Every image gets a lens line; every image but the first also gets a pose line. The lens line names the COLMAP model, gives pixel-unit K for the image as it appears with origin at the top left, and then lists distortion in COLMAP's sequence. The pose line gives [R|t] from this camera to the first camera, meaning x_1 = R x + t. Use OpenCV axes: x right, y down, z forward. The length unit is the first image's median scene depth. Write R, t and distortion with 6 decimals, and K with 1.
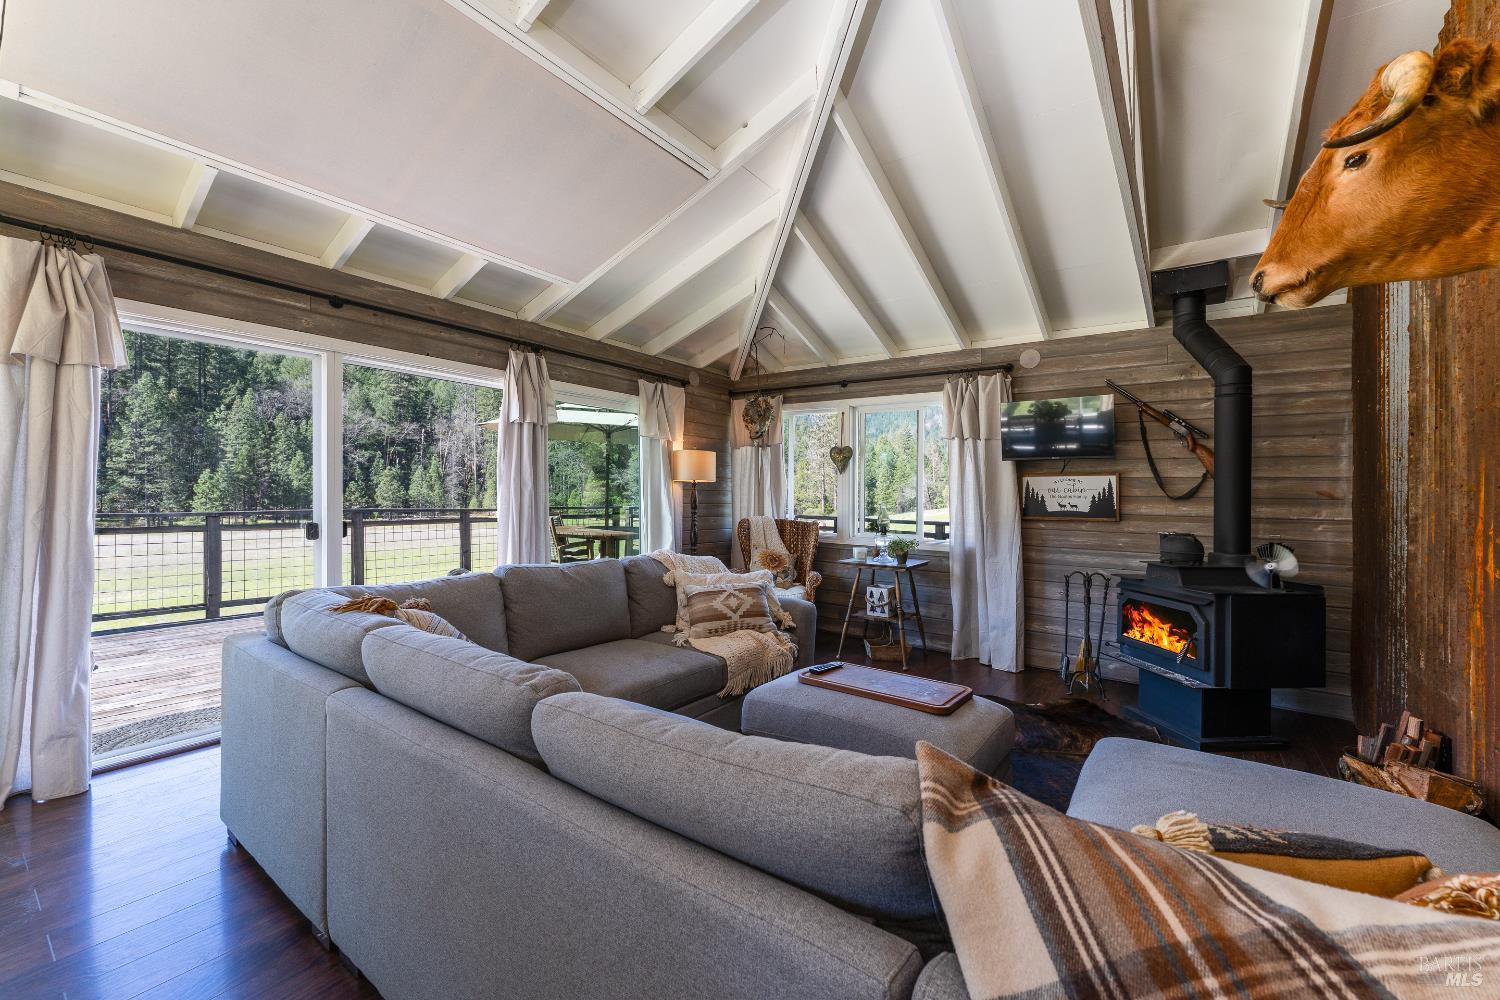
lens RADIAL K [[605.3, 0, 746.7], [0, 605.3, 504.7], [0, 0, 1]] dist [0.000553, -0.000072]
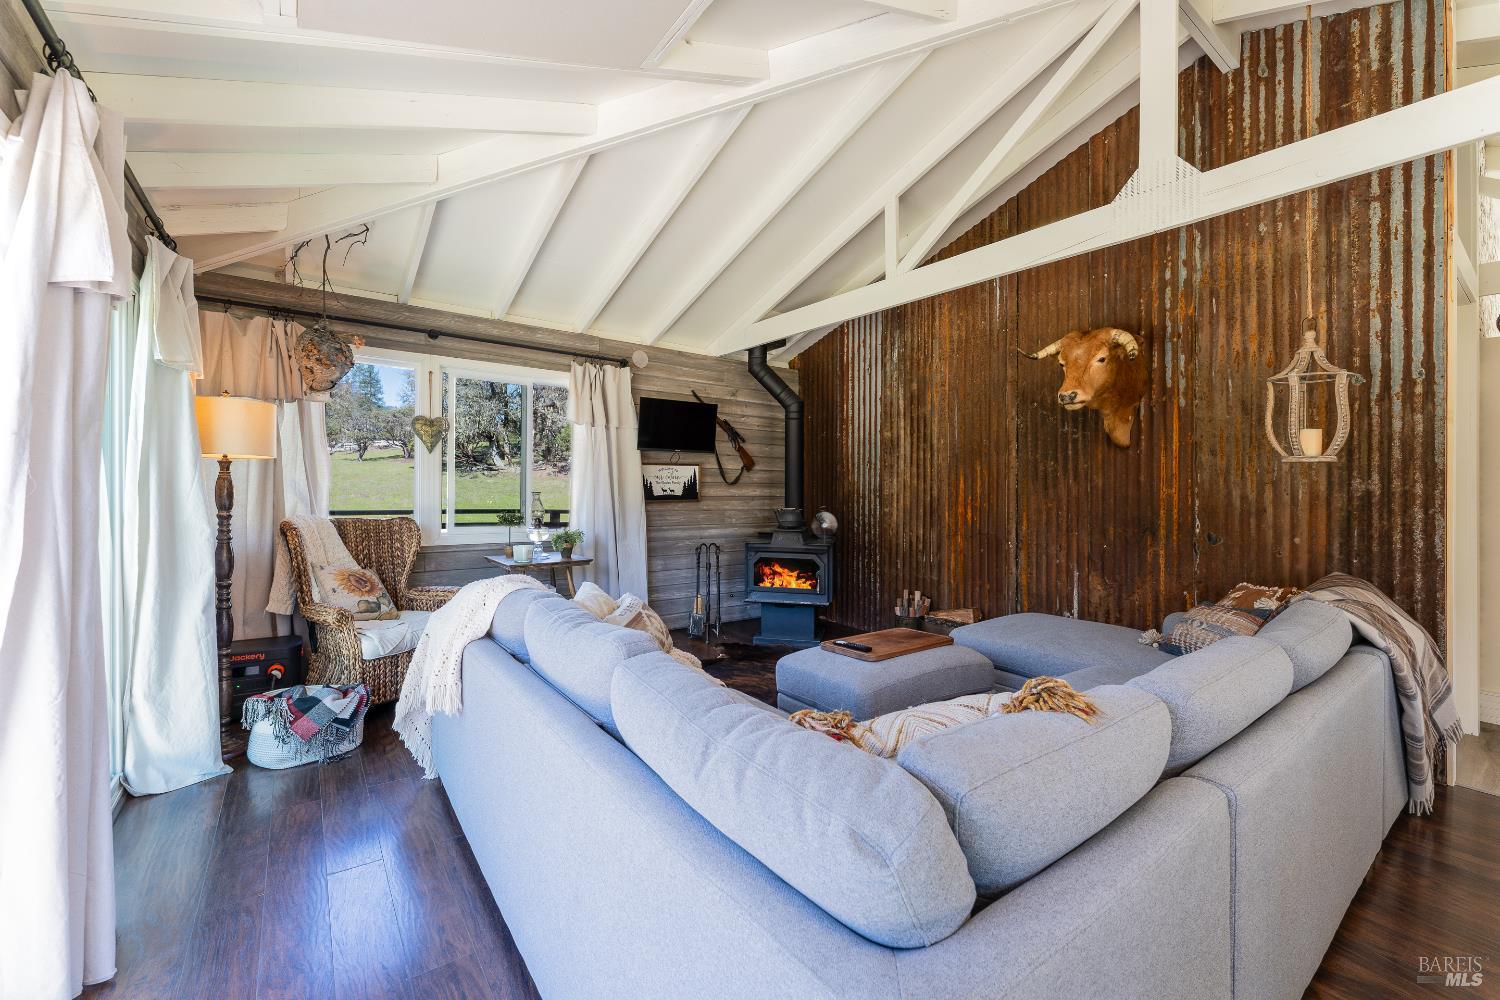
lens RADIAL K [[608.8, 0, 752.7], [0, 608.8, 478.8], [0, 0, 1]] dist [-0.000192, -0.000359]
pose [[0.304702, -0.003884, 0.952440, -0.524402], [0.001987, 0.999992, 0.003442, -0.023809], [-0.952446, 0.000844, 0.304707, 0.456016]]
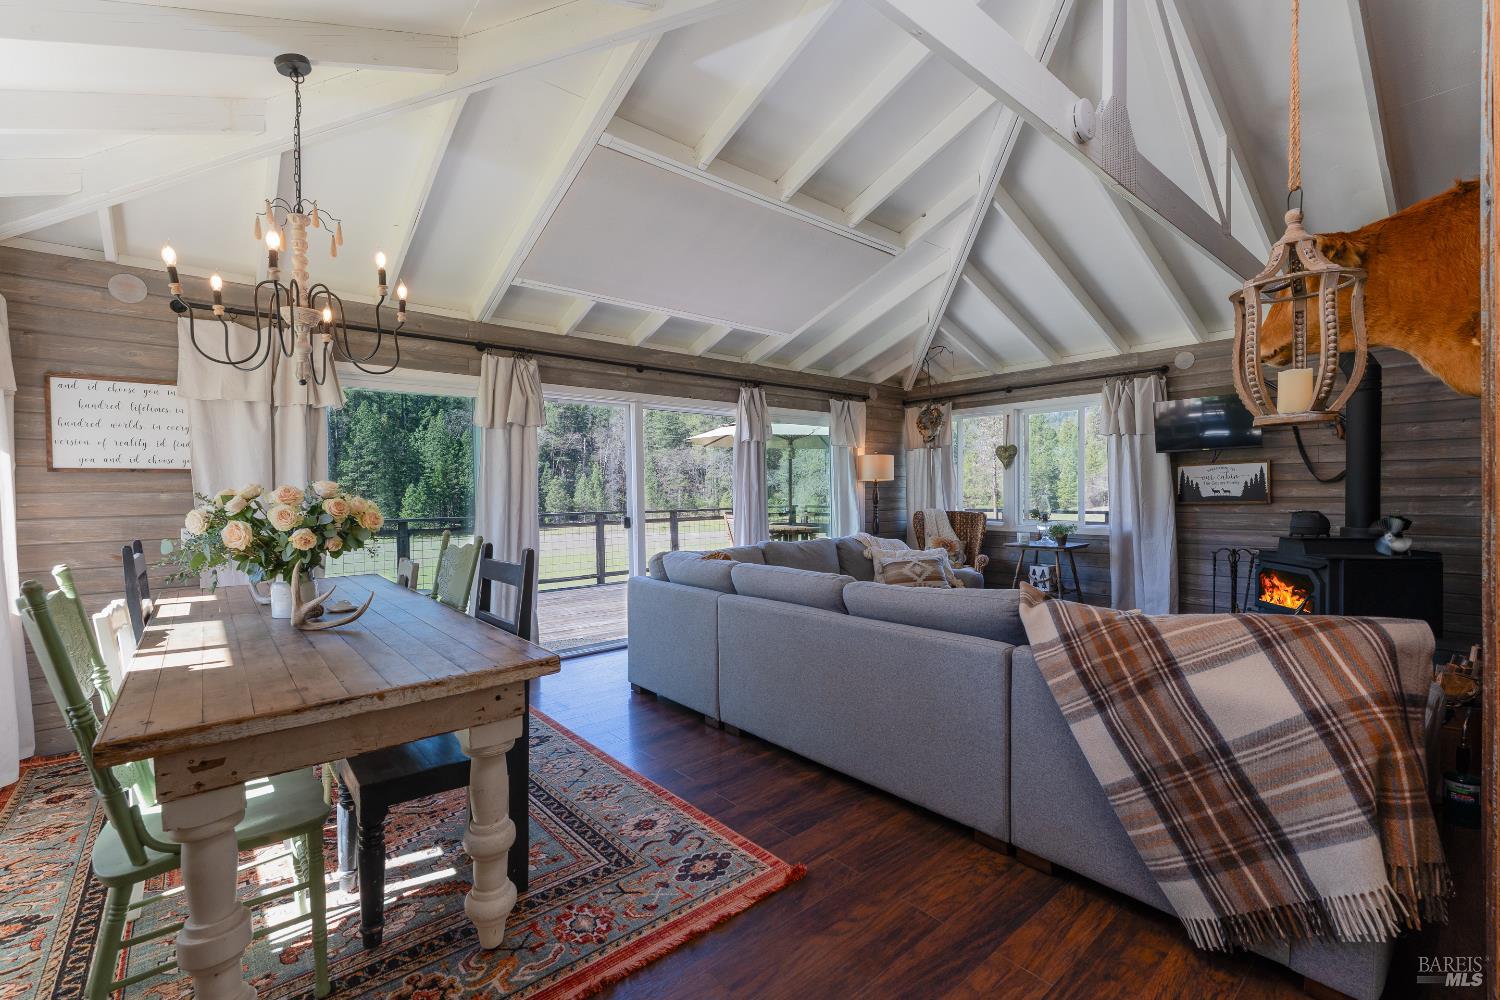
lens RADIAL K [[646.0, 0, 745.5], [0, 646.0, 537.6], [0, 0, 1]] dist [-0.001503, -0.000191]
pose [[0.970325, -0.013060, -0.241451, -0.033747], [0.025002, 0.998607, 0.046461, 0.009605], [0.240508, -0.051119, 0.969300, -0.353433]]
